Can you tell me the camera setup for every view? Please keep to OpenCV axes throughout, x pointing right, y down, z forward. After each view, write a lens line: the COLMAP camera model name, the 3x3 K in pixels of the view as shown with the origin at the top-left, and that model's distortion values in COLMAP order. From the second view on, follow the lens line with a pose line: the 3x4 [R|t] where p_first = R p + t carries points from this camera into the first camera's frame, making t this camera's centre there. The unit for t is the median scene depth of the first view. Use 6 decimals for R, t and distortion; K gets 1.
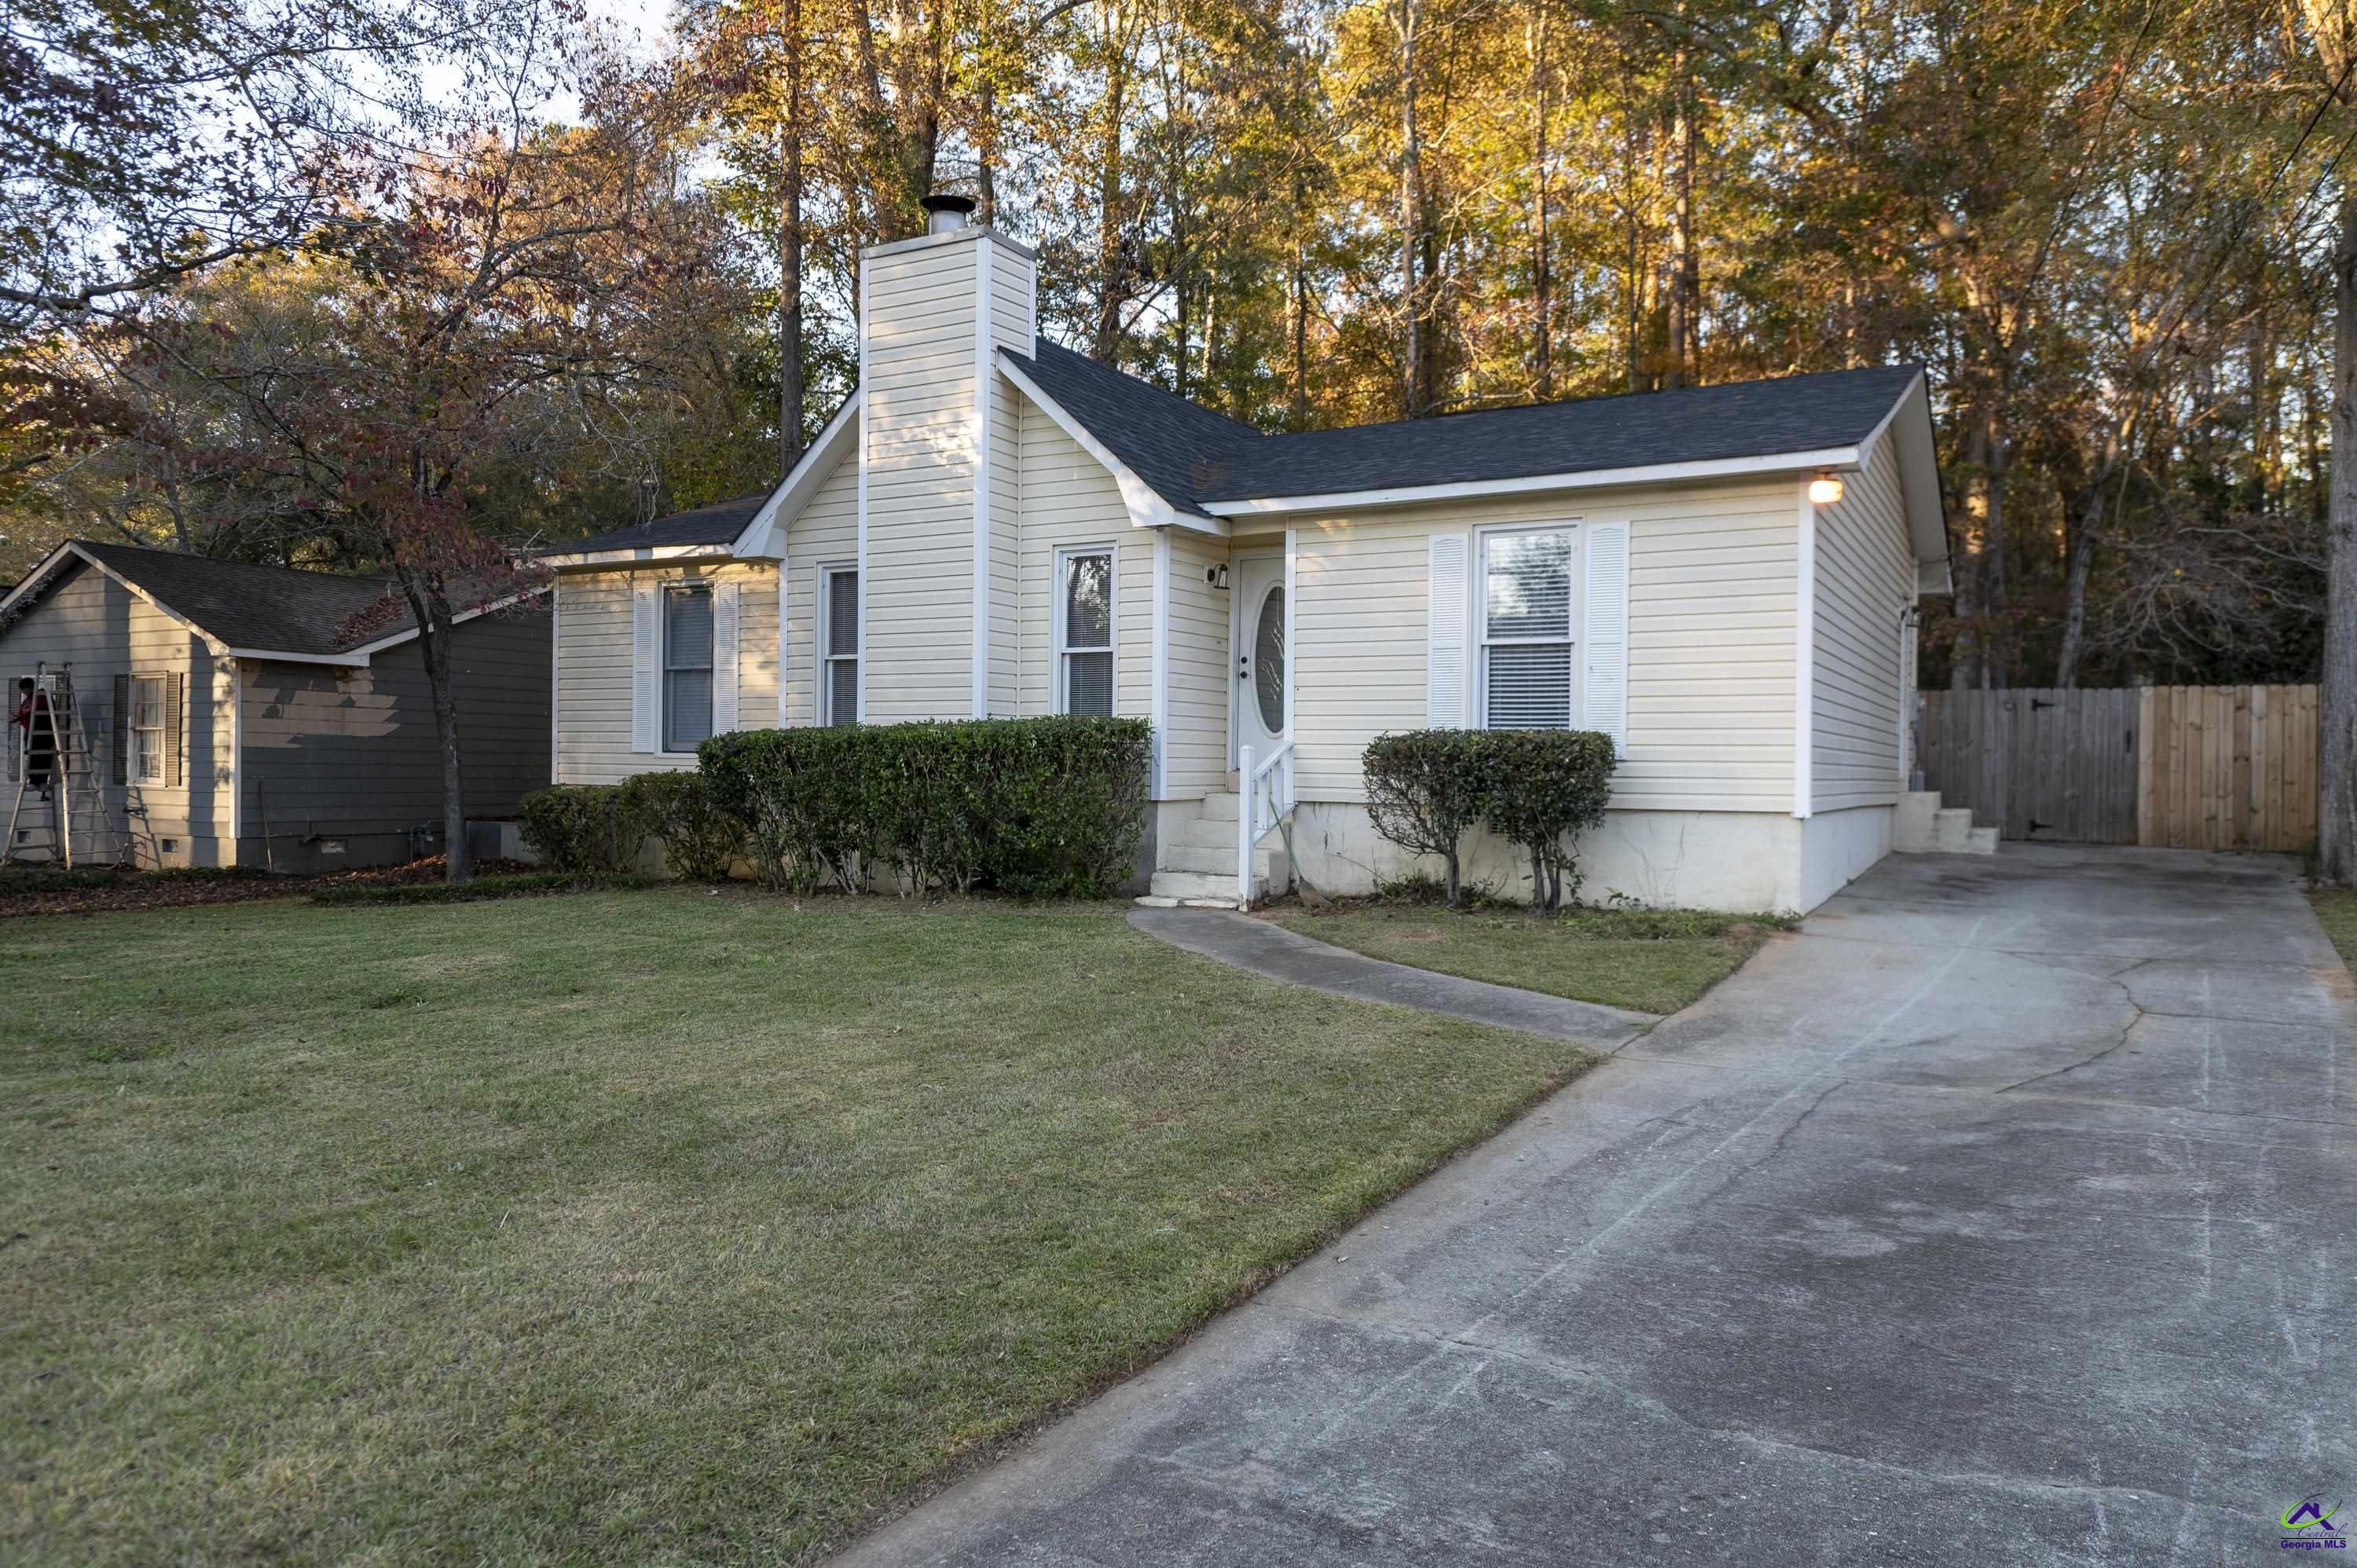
lens RADIAL K [[1579.3, 0, 1170.2], [0, 1579.3, 784.7], [0, 0, 1]] dist [0.012866, -0.002516]
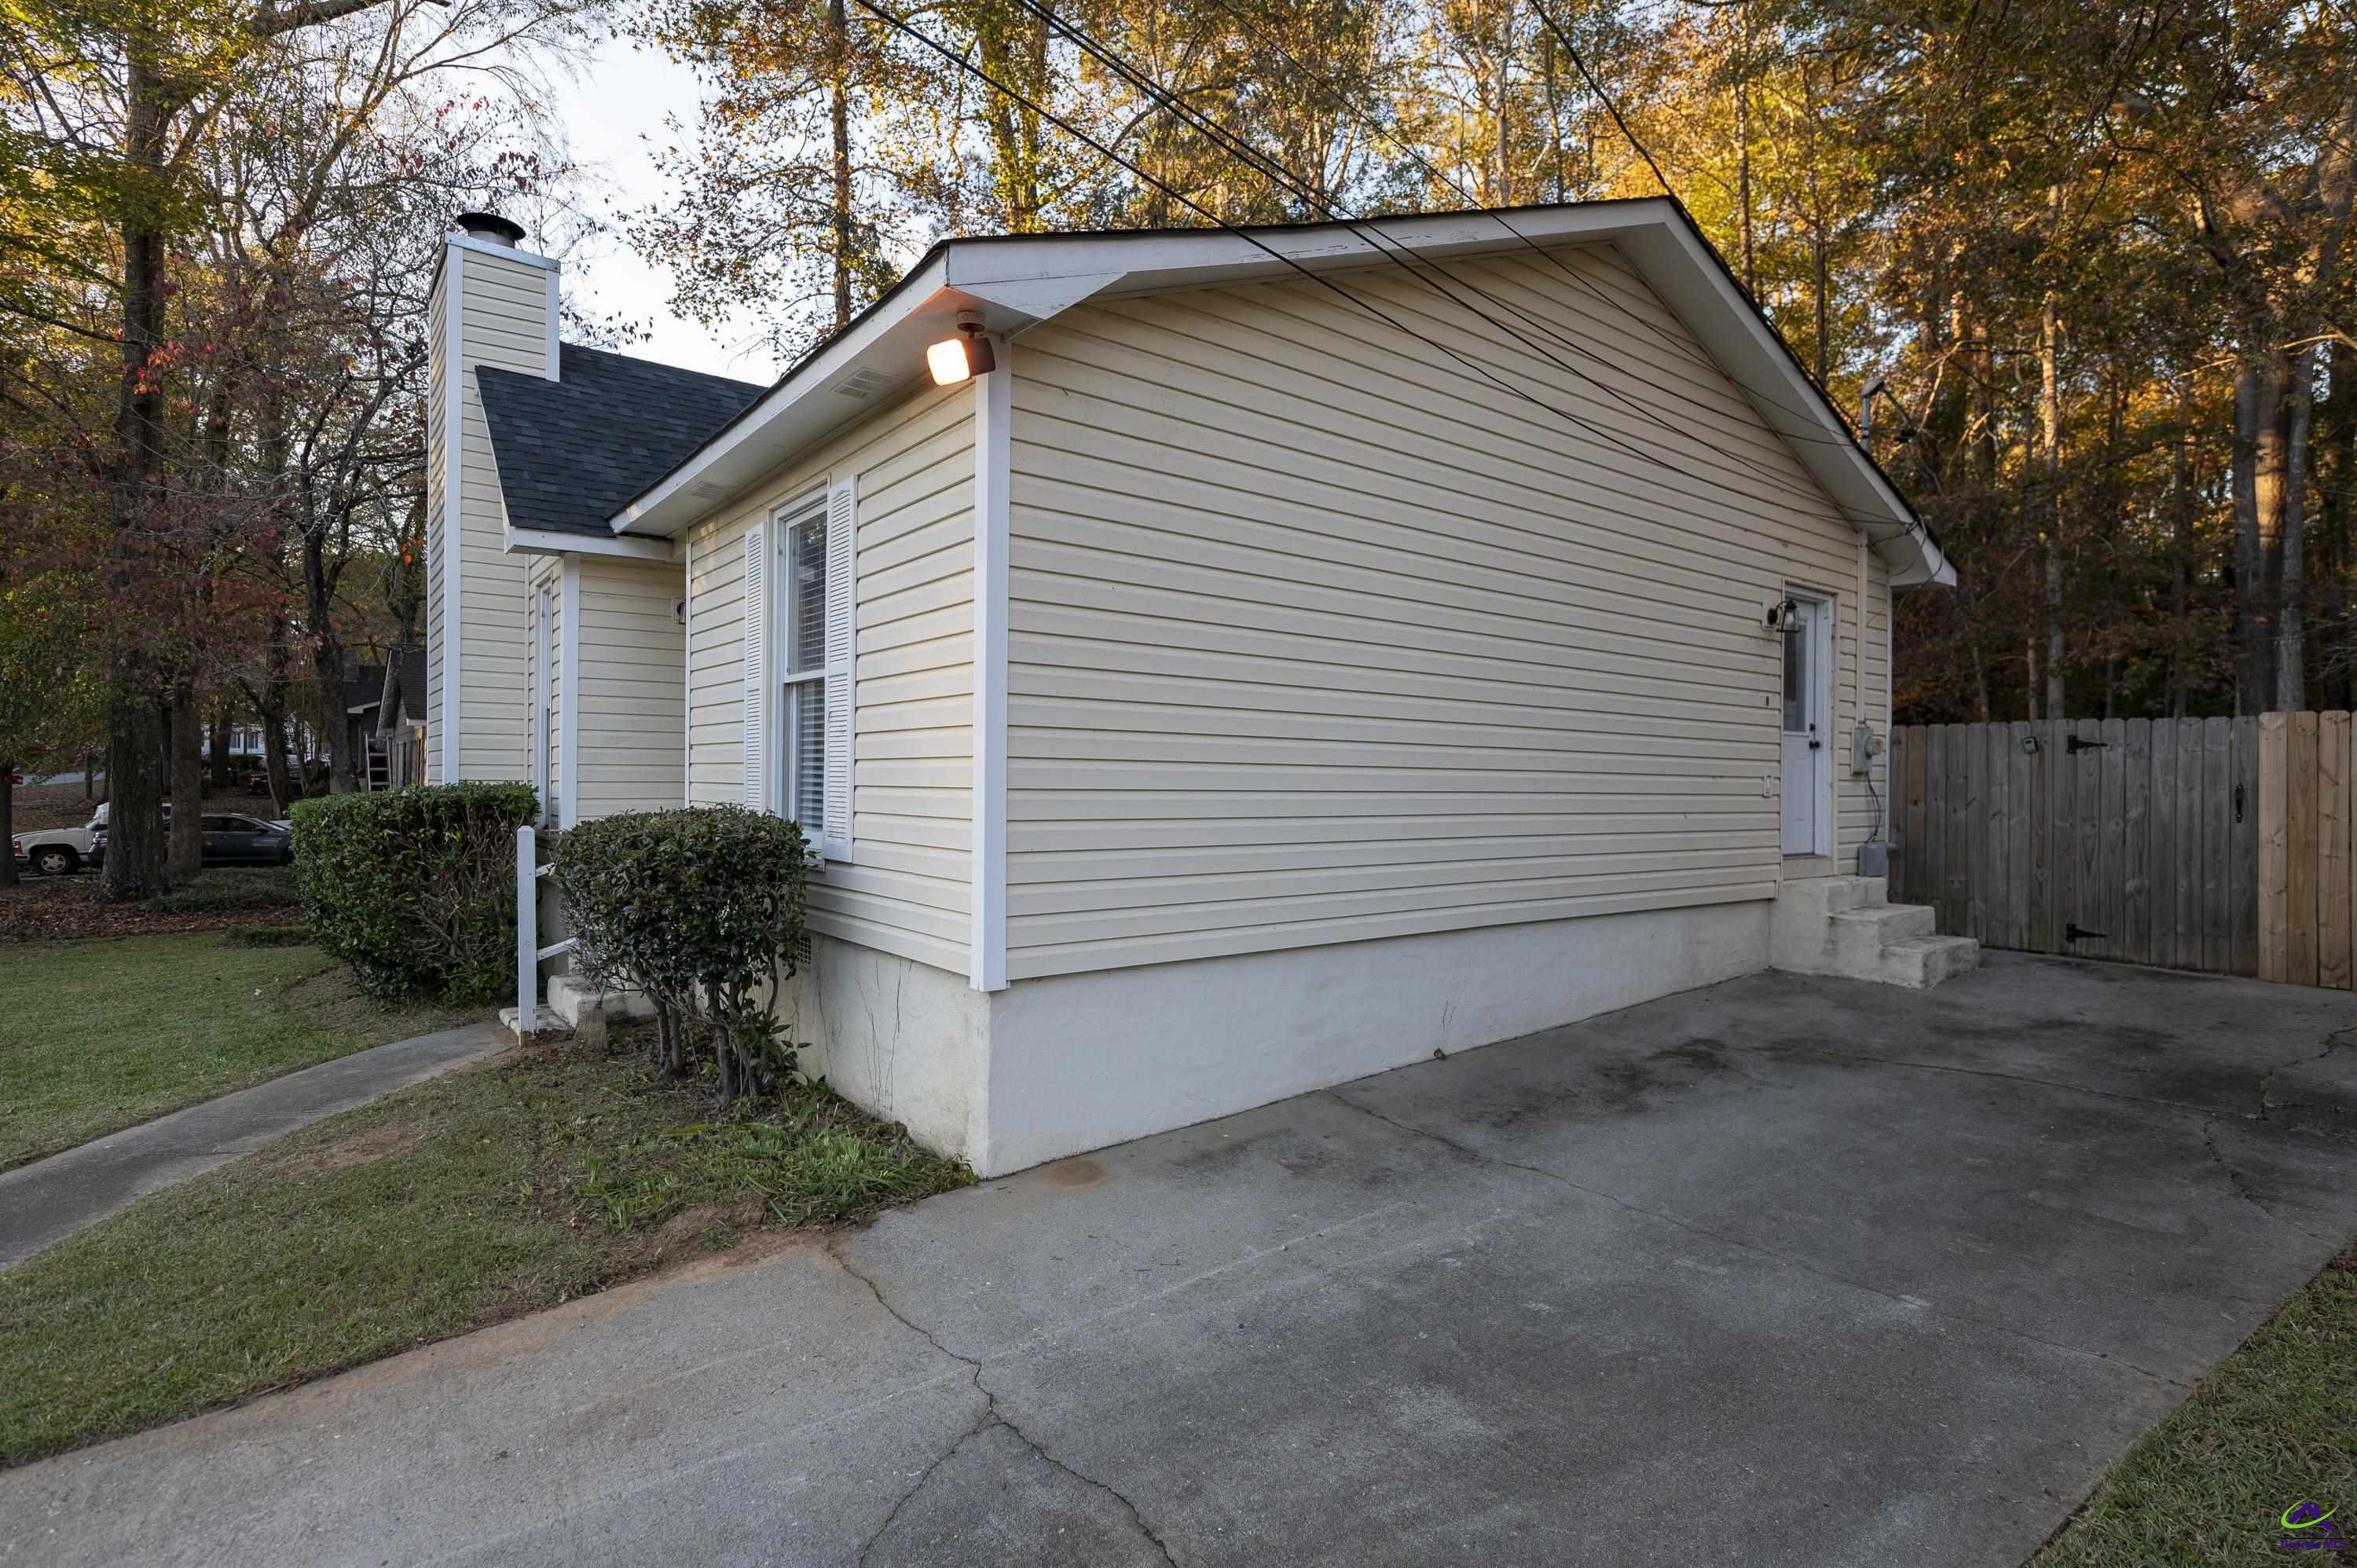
lens RADIAL K [[1152.0, 0, 1178.0], [0, 1152.0, 788.4], [0, 0, 1]] dist [0.002228, 0.000256]
pose [[0.924778, -0.000770, -0.380505, 0.504589], [-0.002659, 0.999960, -0.008487, -0.036306], [0.380497, 0.008861, 0.924740, 0.556309]]
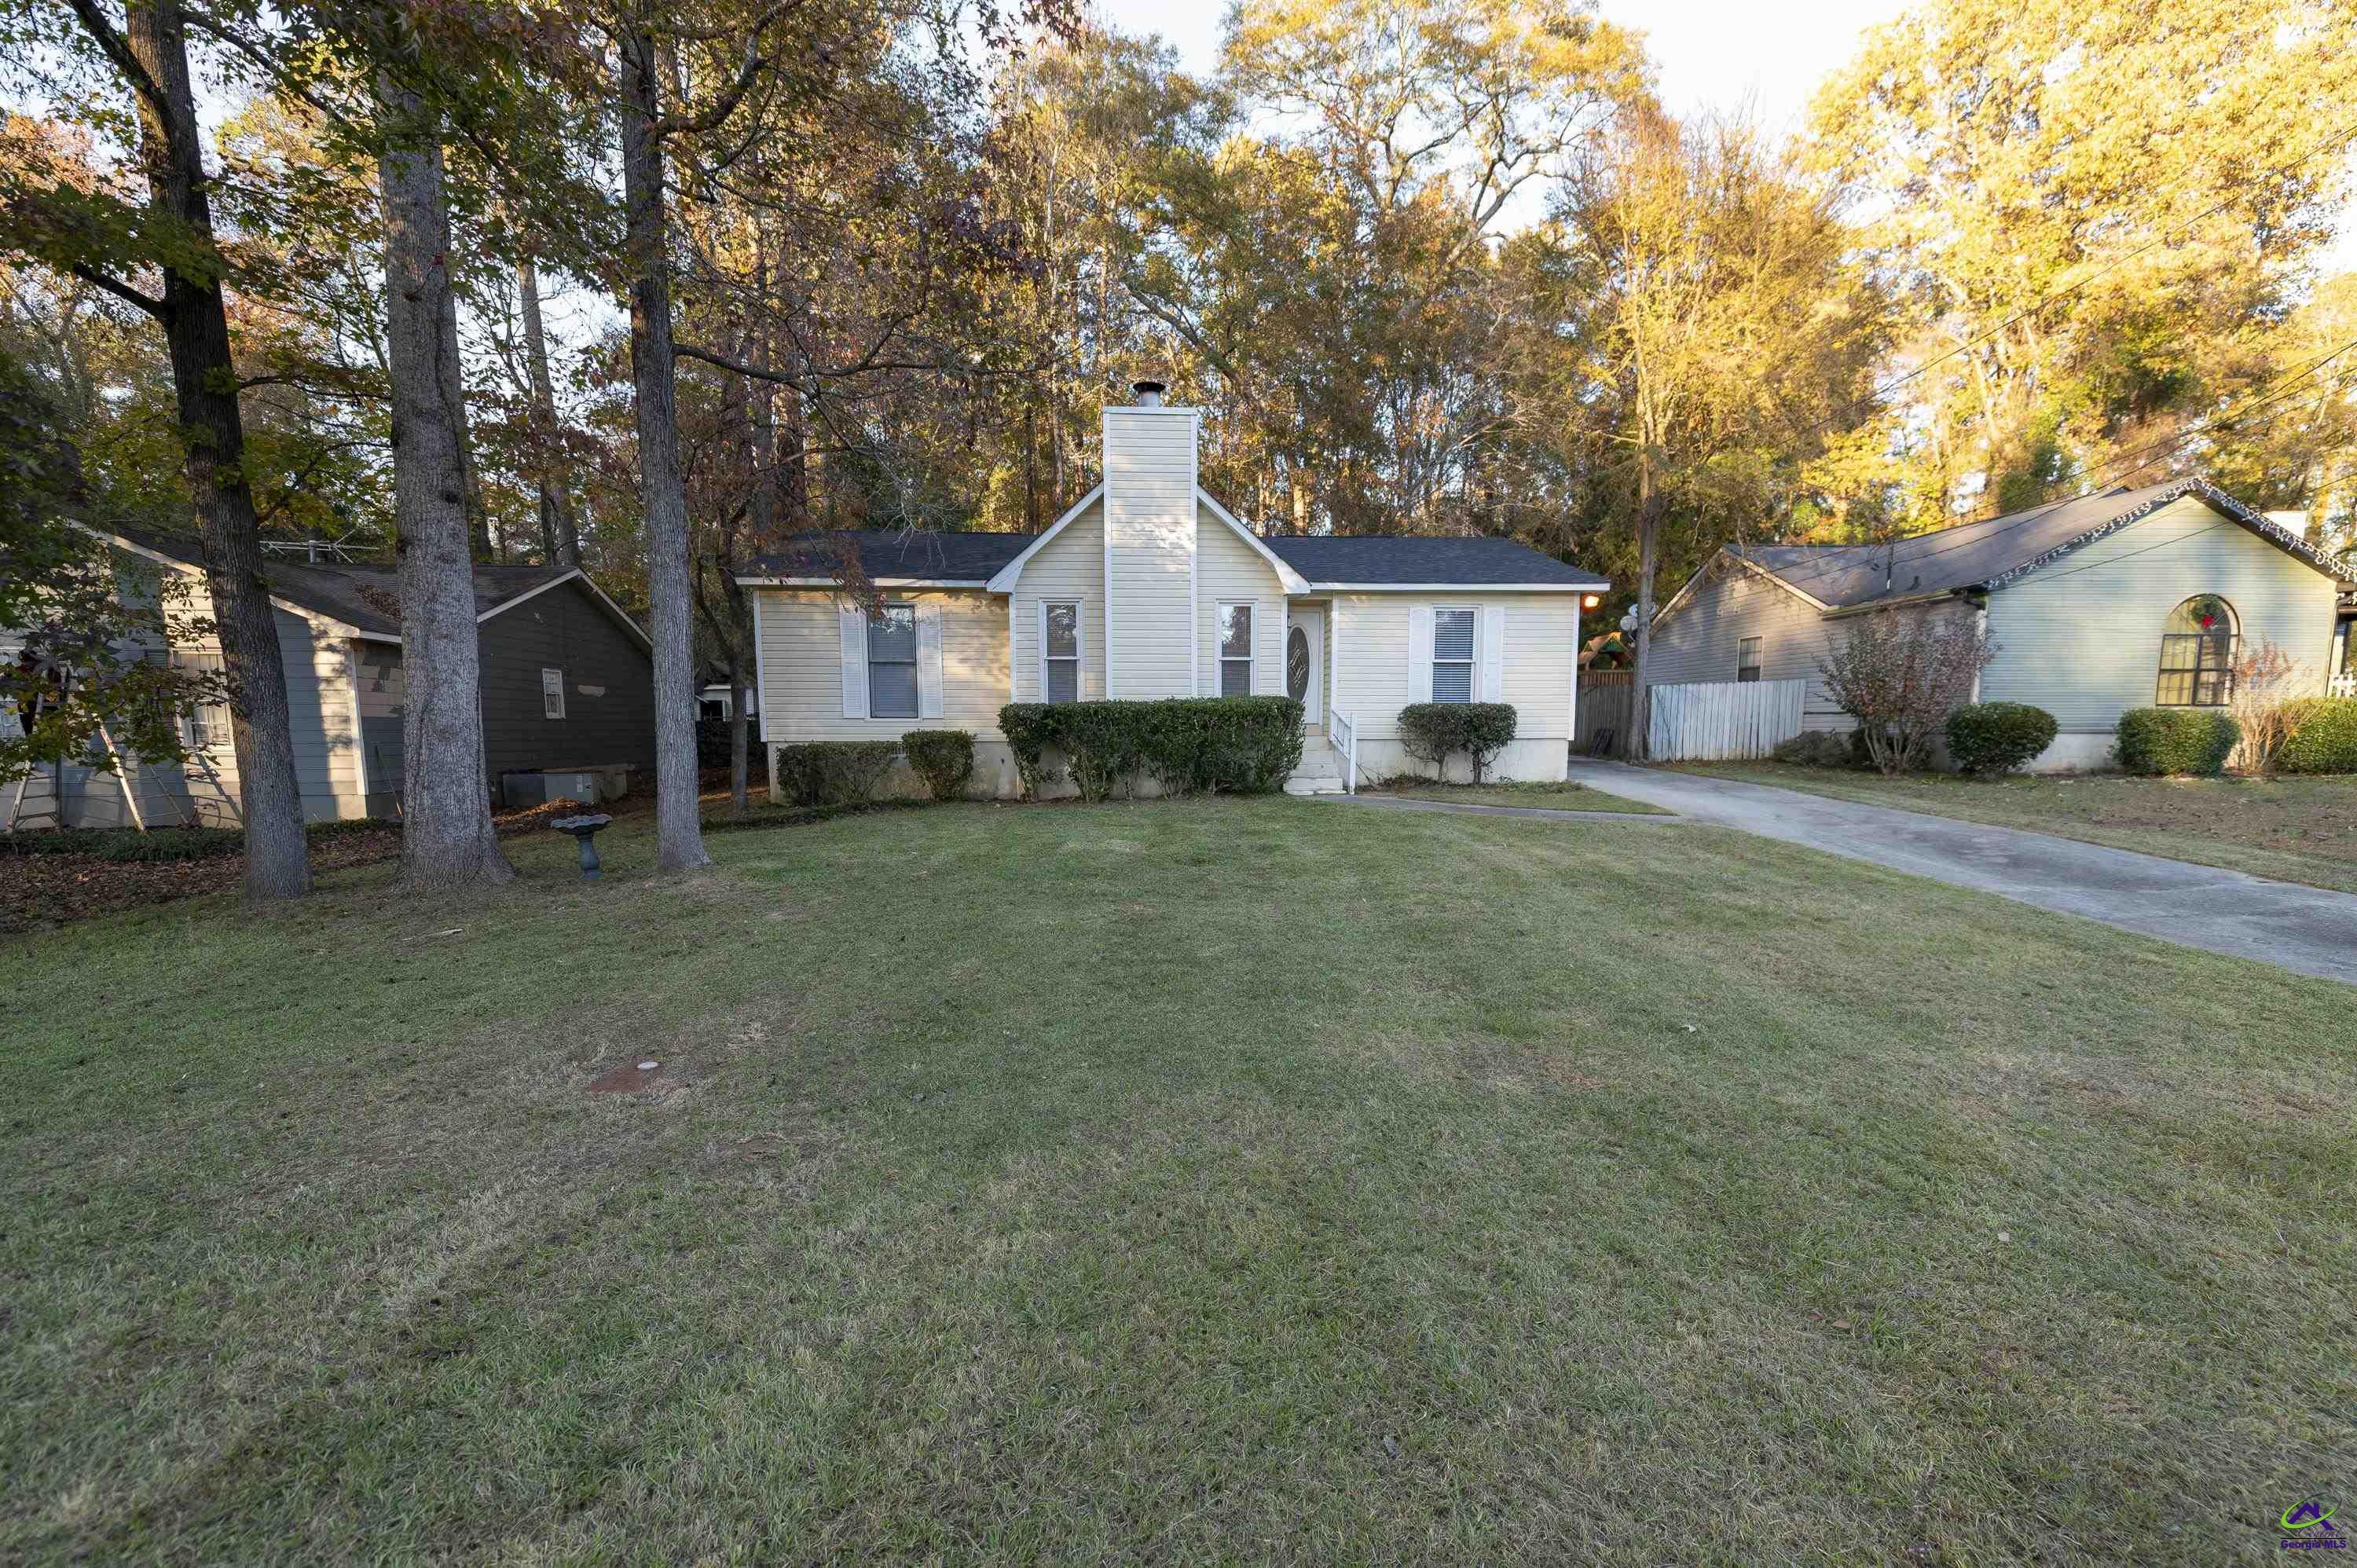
lens RADIAL K [[928.4, 0, 1179.8], [0, 928.4, 799.2], [0, 0, 1]] dist [0.003706, -0.003169]
pose [[0.831397, -0.060935, 0.552327, -0.712726], [0.018354, 0.996438, 0.082302, -0.013550], [-0.555375, -0.058288, 0.829555, 0.141212]]
